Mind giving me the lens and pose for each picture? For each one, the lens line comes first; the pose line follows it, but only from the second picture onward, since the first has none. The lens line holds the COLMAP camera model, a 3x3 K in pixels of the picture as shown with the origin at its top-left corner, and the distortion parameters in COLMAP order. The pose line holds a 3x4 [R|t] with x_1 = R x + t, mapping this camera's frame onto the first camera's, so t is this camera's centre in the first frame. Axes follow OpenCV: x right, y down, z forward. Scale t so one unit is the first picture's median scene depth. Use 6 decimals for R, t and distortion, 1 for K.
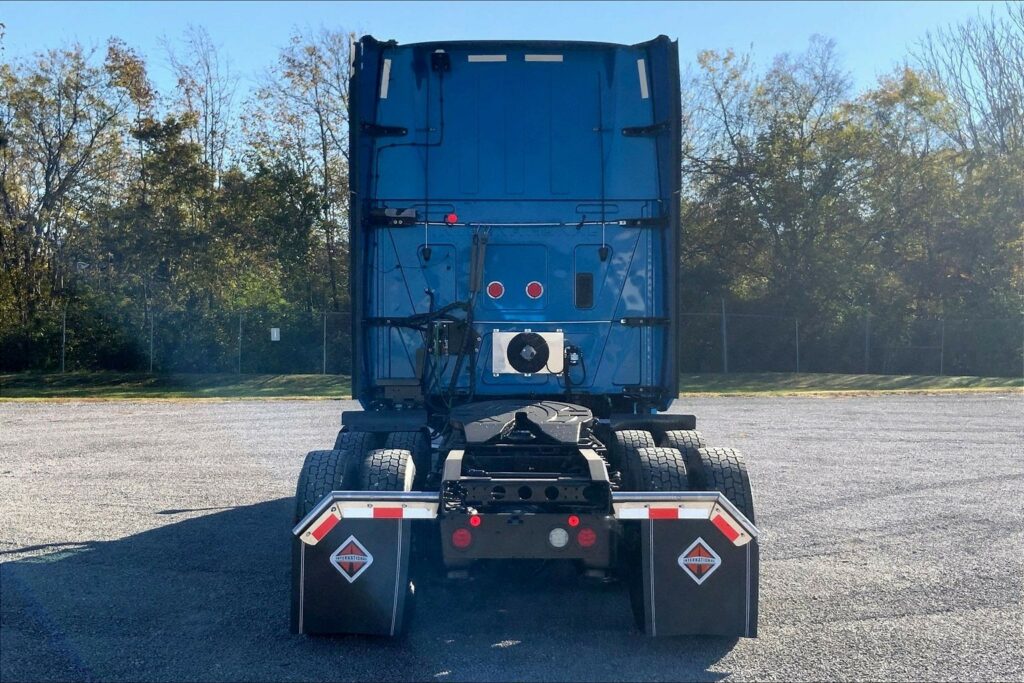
lens RADIAL K [[1236.5, 0, 514.7], [0, 1236.5, 385.6], [0, 0, 1]] dist [0.031582, 0.000000]
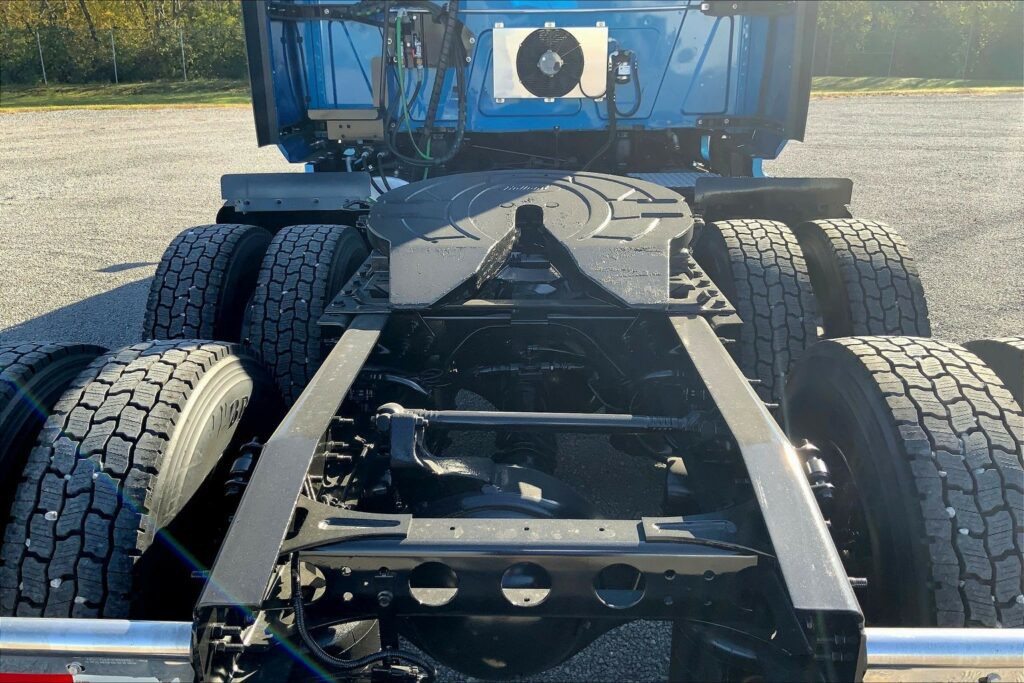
lens RADIAL K [[838.9, 0, 508.5], [0, 838.9, 349.1], [0, 0, 1]] dist [0.066823, -0.117700]
pose [[0.999108, 0.004535, -0.041987, 0.001795], [0.008142, 0.954881, 0.296879, -0.003262], [0.041439, -0.296956, 0.953992, 0.117379]]
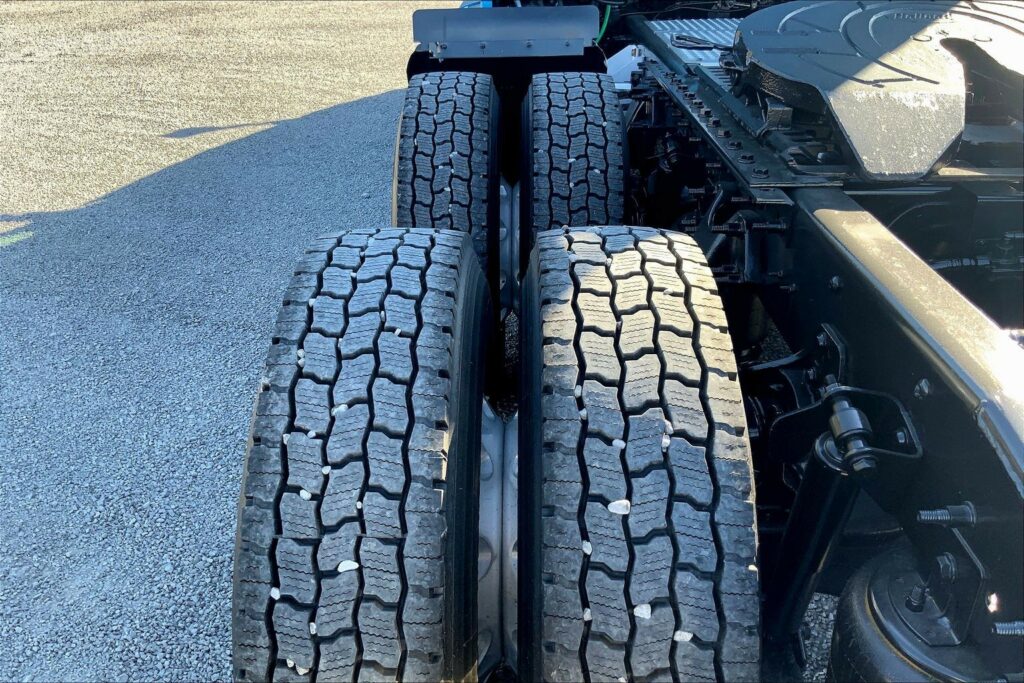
lens RADIAL K [[838.9, 0, 509.3], [0, 838.9, 344.1], [0, 0, 1]] dist [0.066823, -0.117700]
pose [[0.999661, 0.009106, -0.024412, -0.018327], [0.002300, 0.902456, 0.430776, -0.000480], [0.025954, -0.430686, 0.902129, 0.127975]]
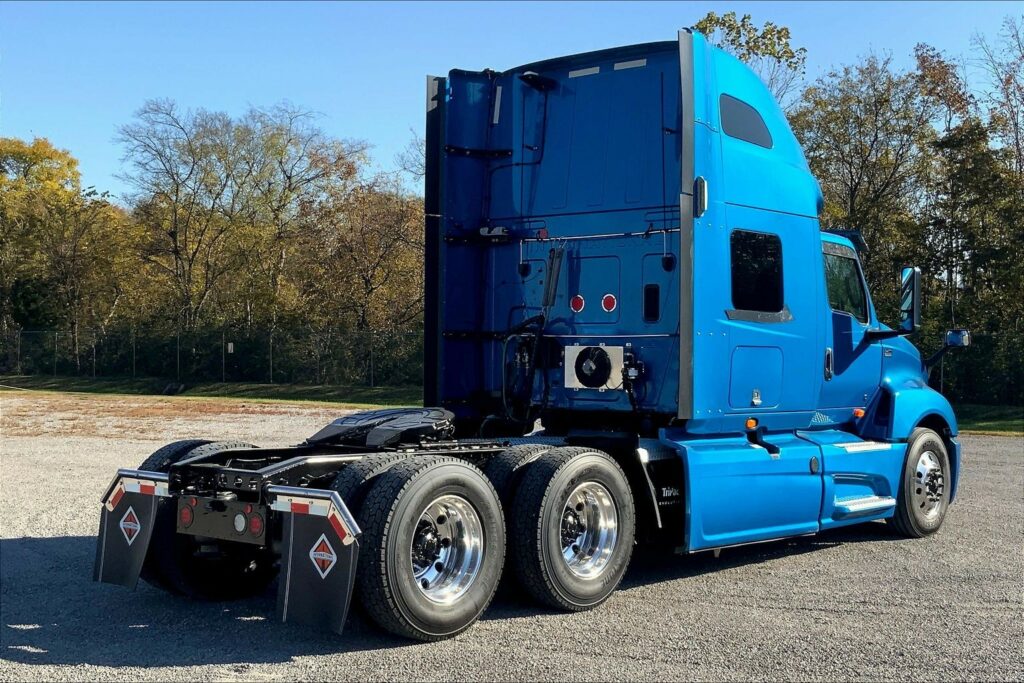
lens RADIAL K [[1390.0, 0, 517.1], [0, 1390.0, 341.0], [0, 0, 1]] dist [0.012665, 0.000000]
pose [[0.757521, -0.000506, -0.652811, 0.144923], [-0.037864, 0.998282, -0.044712, 0.000842], [0.651712, 0.058589, 0.756200, 0.028495]]
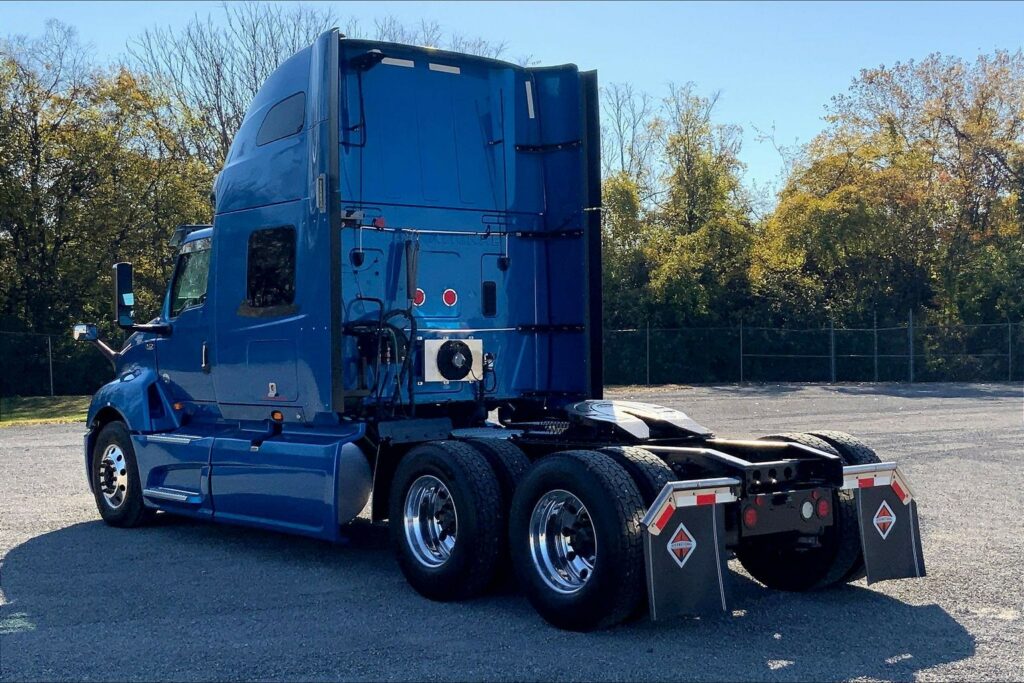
lens RADIAL K [[1390.0, 0, 513.2], [0, 1390.0, 344.6], [0, 0, 1]] dist [0.012665, 0.000000]
pose [[0.791118, -0.007589, 0.611616, -0.135981], [0.037660, 0.998630, -0.036322, 0.000705], [-0.610503, 0.051769, 0.790321, 0.018017]]
